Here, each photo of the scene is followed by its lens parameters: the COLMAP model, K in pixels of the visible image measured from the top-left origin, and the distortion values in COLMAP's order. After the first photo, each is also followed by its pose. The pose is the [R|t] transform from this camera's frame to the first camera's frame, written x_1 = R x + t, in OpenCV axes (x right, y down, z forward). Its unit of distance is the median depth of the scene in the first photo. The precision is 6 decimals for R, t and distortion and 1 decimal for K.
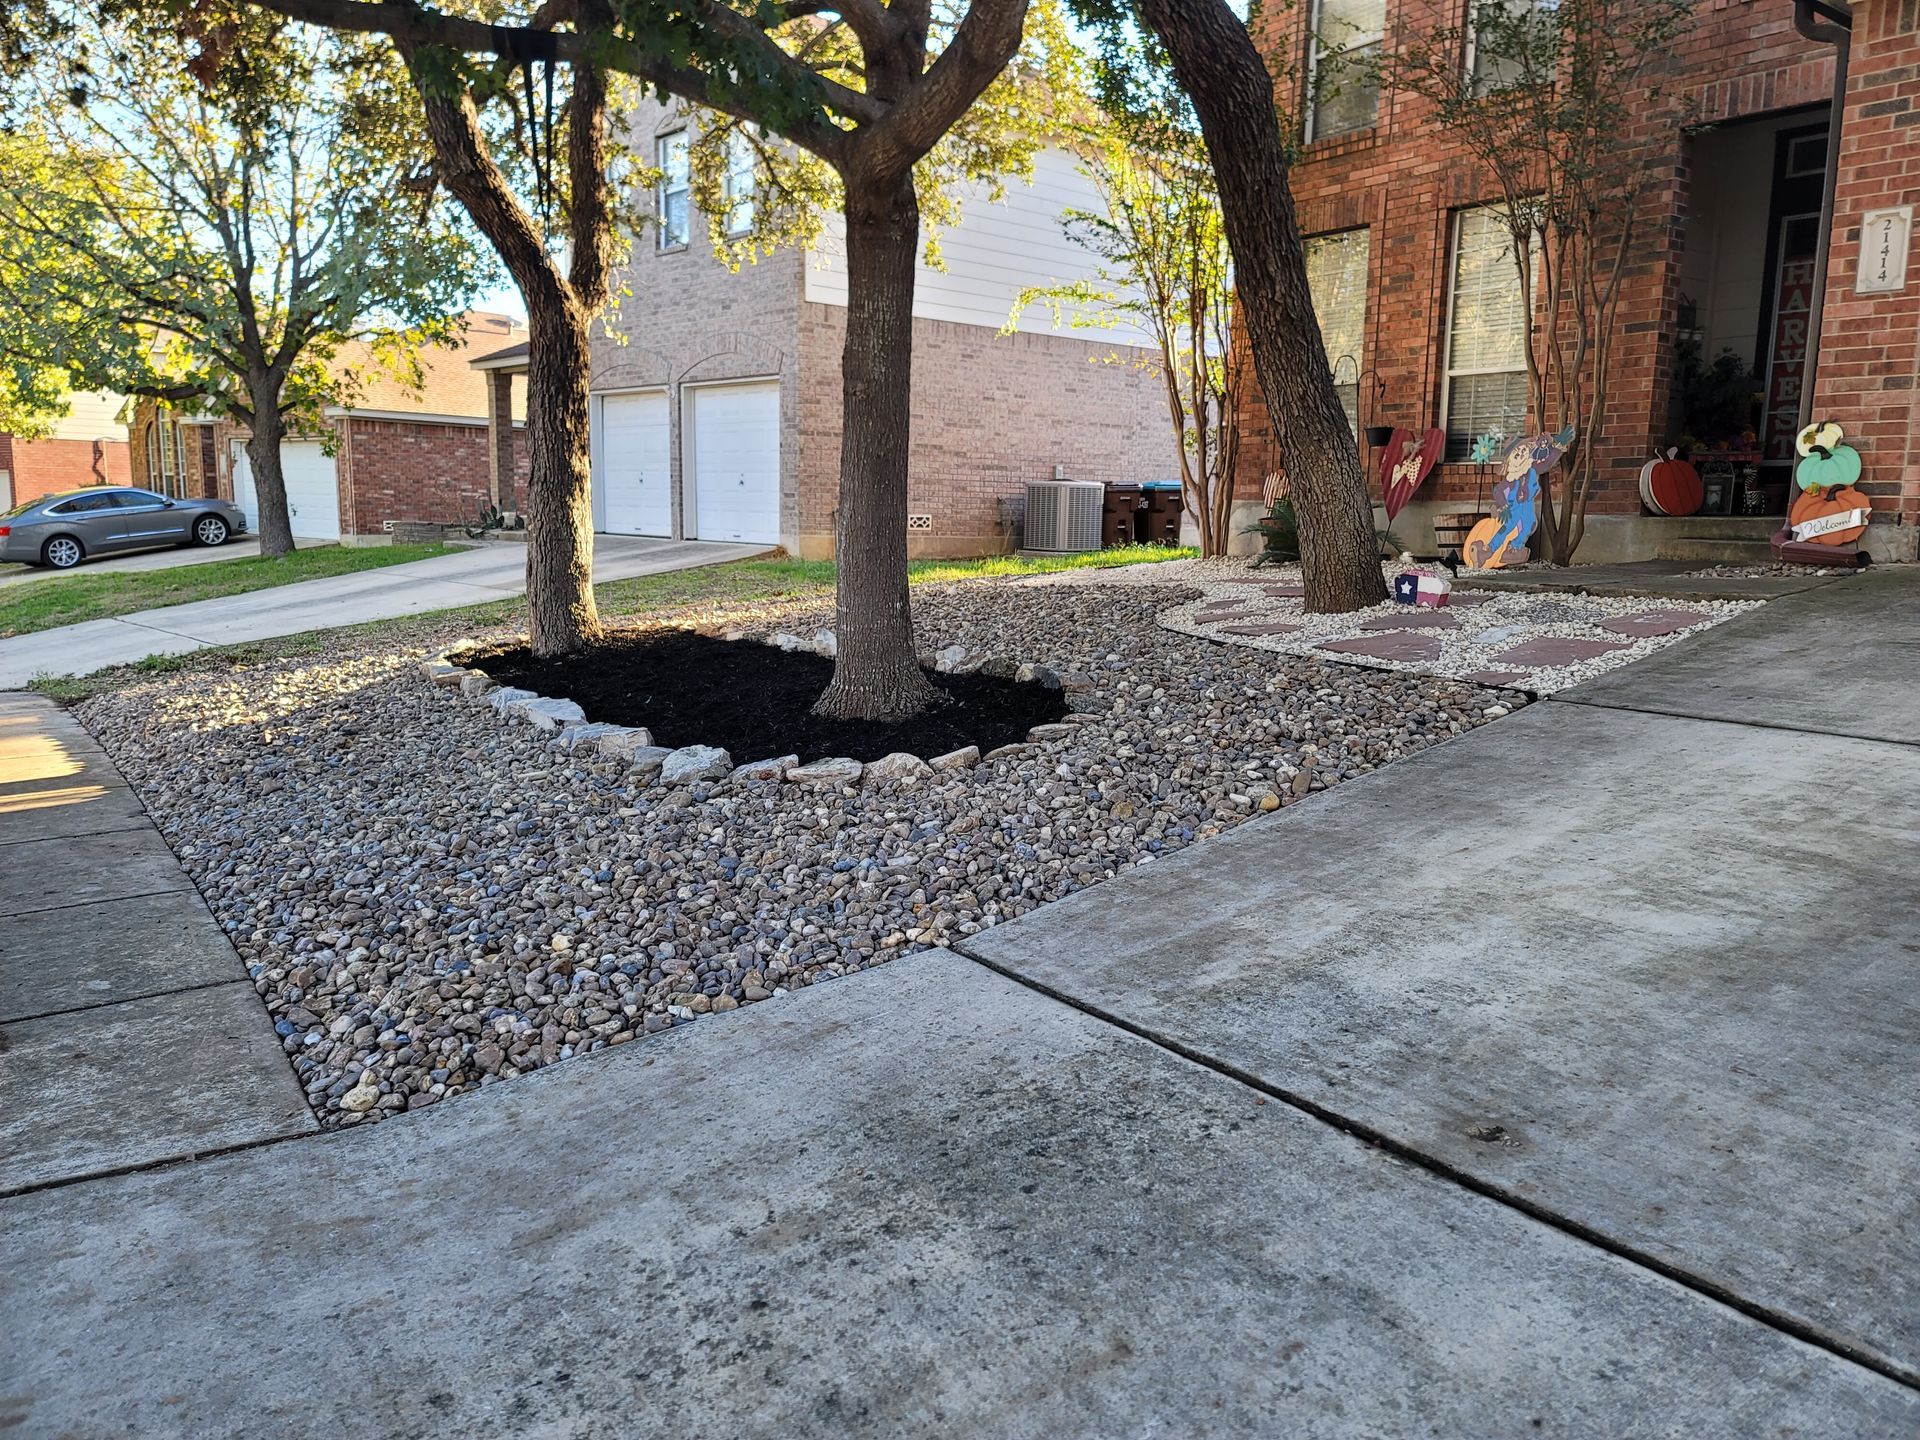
lens RADIAL K [[1430.8, 0, 960.0], [0, 1430.8, 720.0], [0, 0, 1]] dist [0.109828, -0.108426]
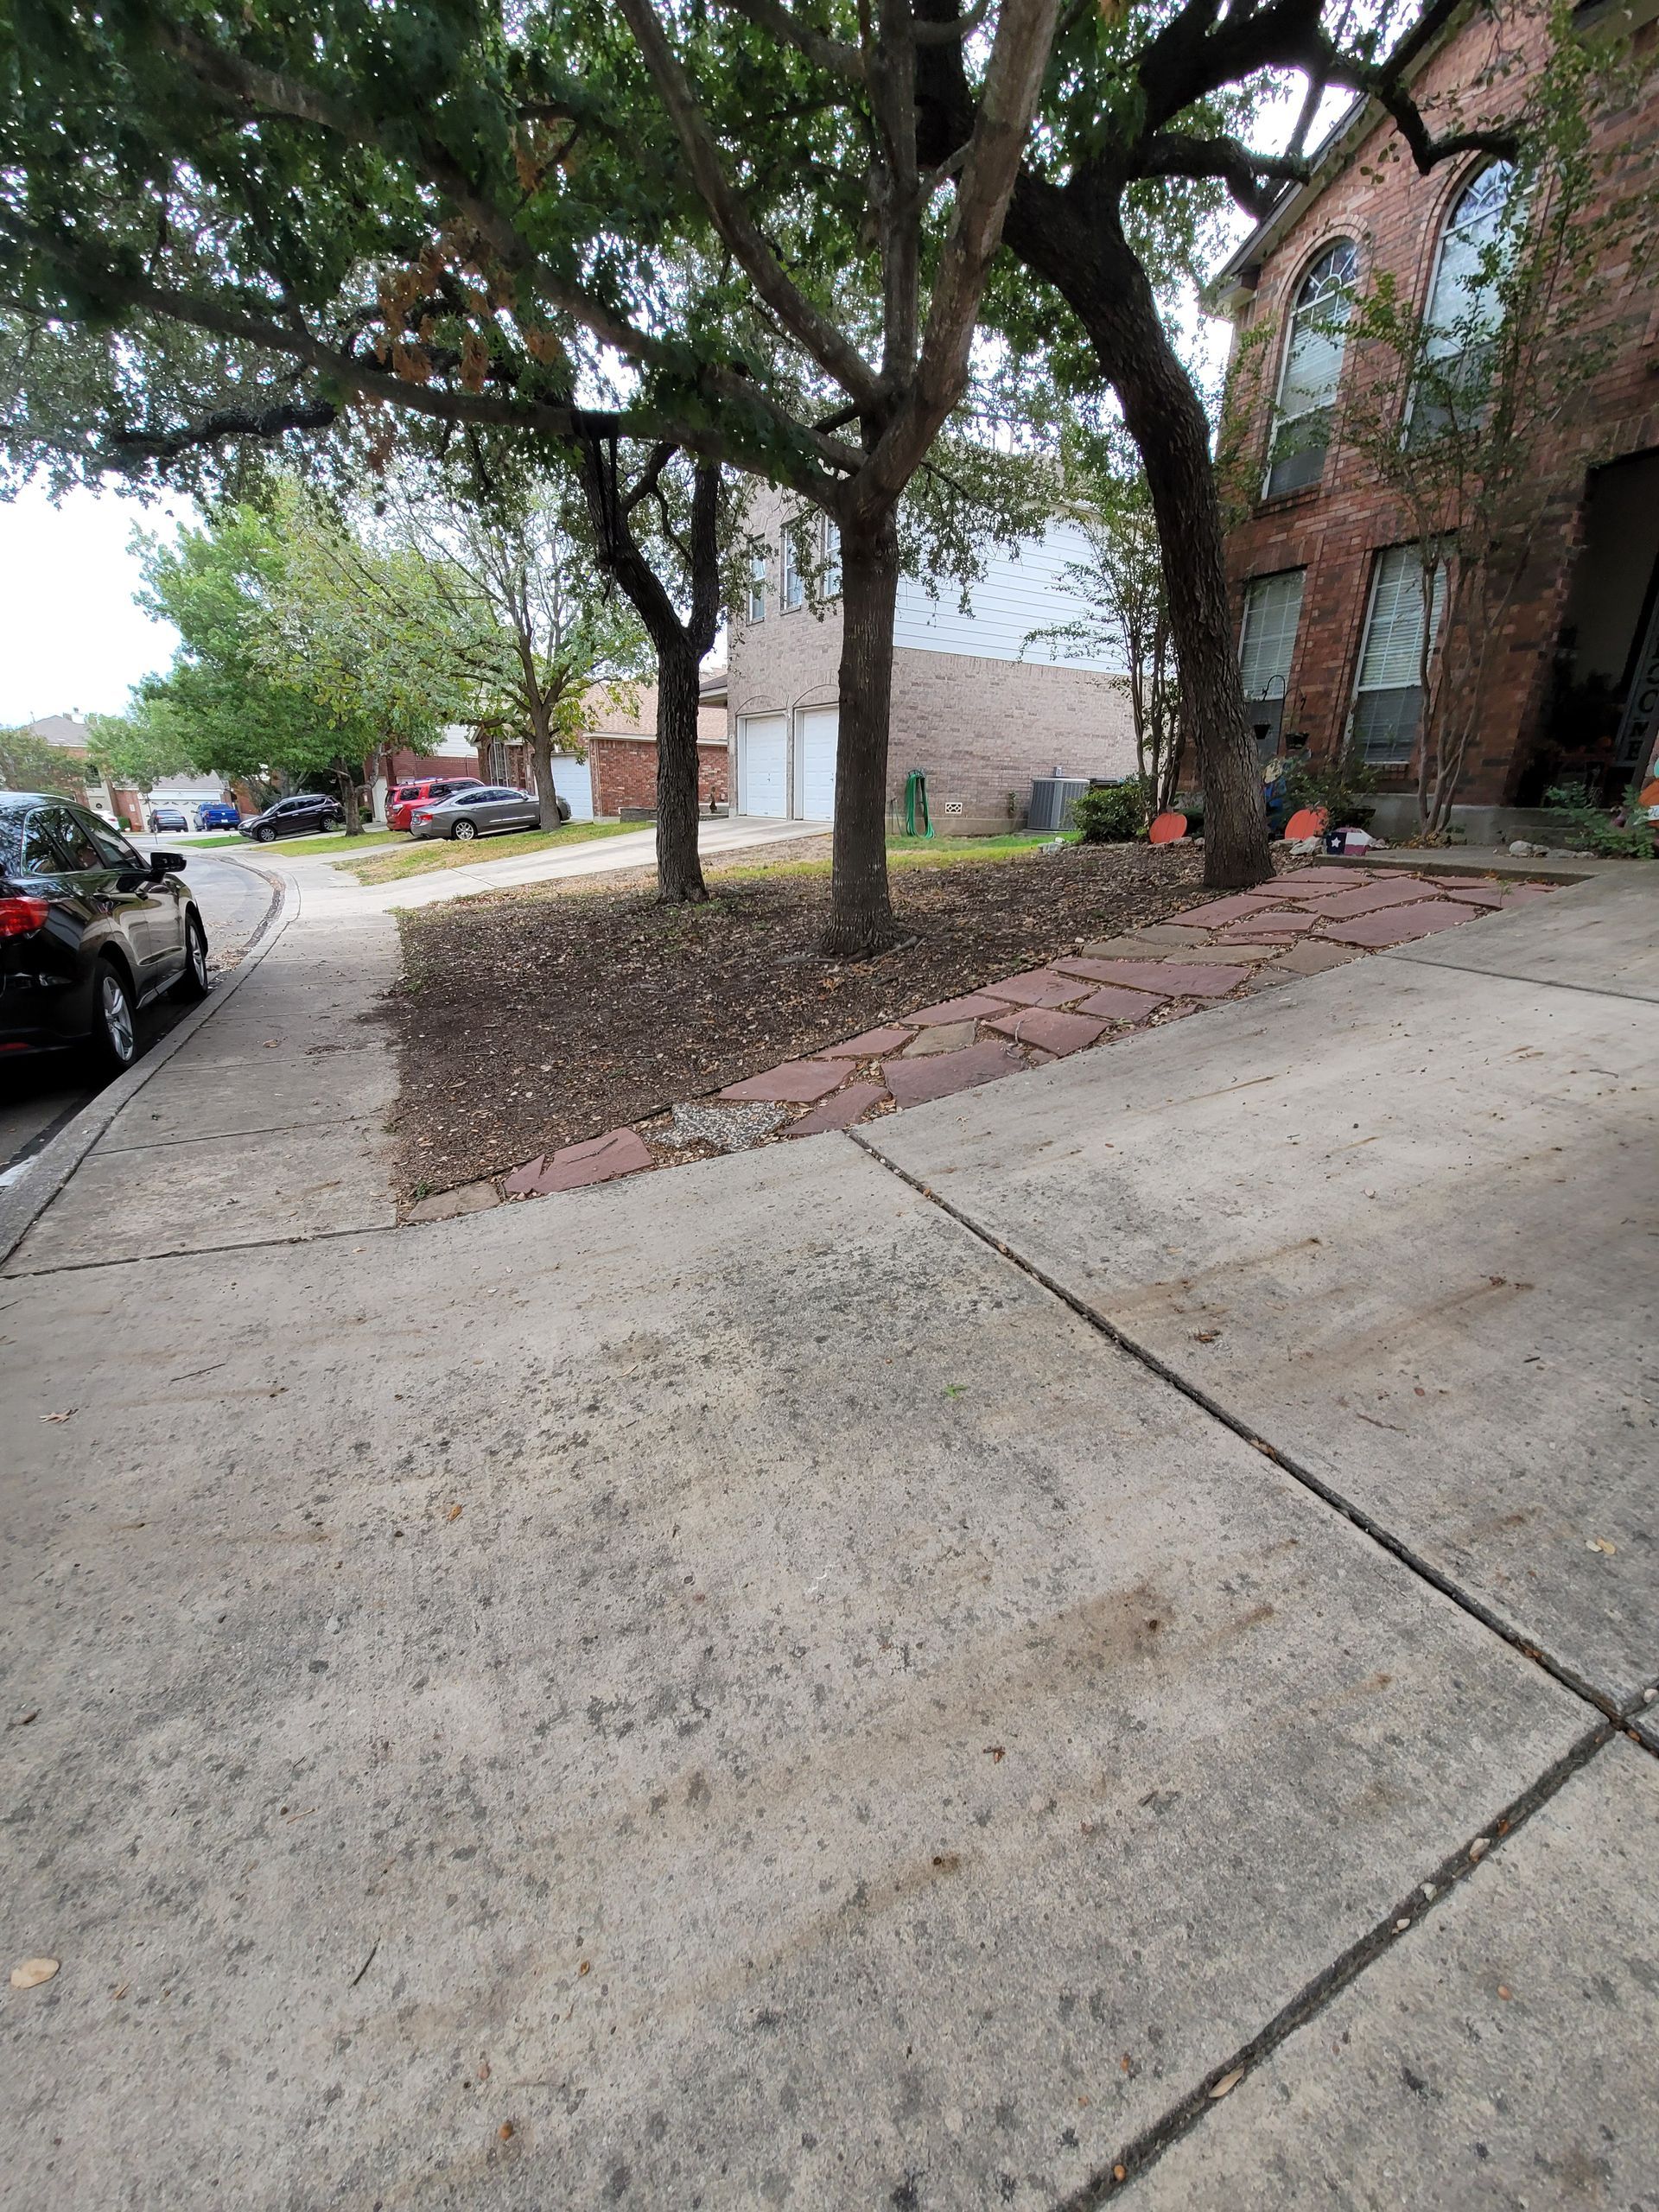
lens RADIAL K [[903.4, 0, 830.9], [0, 903.4, 1118.1], [0, 0, 1]] dist [0.000891, -0.003560]
pose [[0.980762, 0.068480, -0.182799, 0.061622], [-0.032581, 0.980737, 0.192596, -0.007002], [0.192467, -0.182935, 0.964101, 0.087424]]
